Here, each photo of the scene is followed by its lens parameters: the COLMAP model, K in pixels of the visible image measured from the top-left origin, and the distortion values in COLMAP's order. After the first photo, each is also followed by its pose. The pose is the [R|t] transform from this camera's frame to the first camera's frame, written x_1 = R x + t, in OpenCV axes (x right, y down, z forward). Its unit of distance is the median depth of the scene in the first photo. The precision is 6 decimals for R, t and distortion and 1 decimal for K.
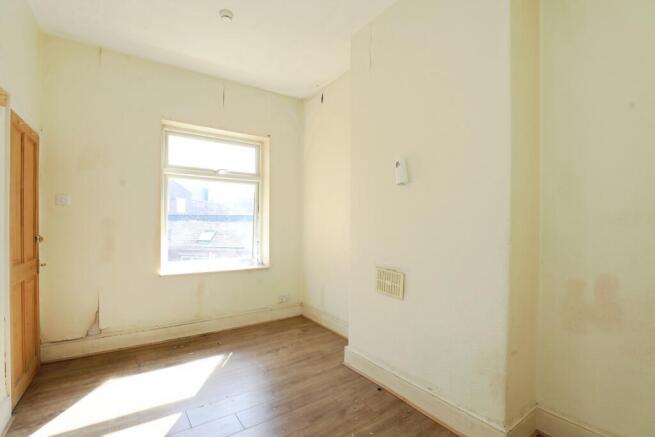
lens RADIAL K [[303.4, 0, 324.9], [0, 303.4, 223.2], [0, 0, 1]] dist [-0.020866, 0.002600]
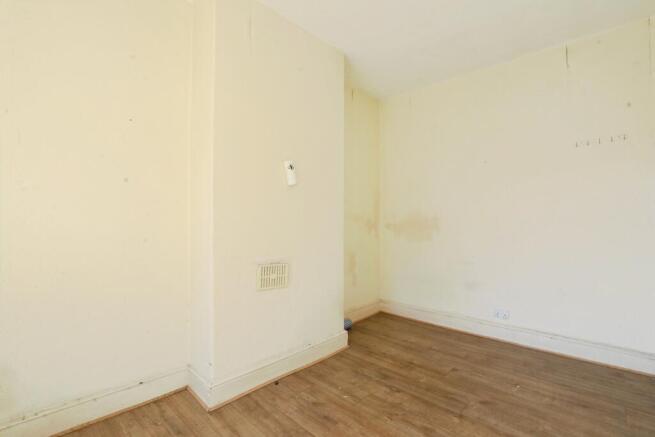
lens RADIAL K [[303.4, 0, 324.9], [0, 303.4, 216.8], [0, 0, 1]] dist [-0.020866, 0.002600]
pose [[-0.215143, 0.024579, 0.976273, -0.853161], [-0.004426, 0.999648, -0.026143, 0.020255], [-0.976573, -0.009946, -0.214959, 1.067879]]
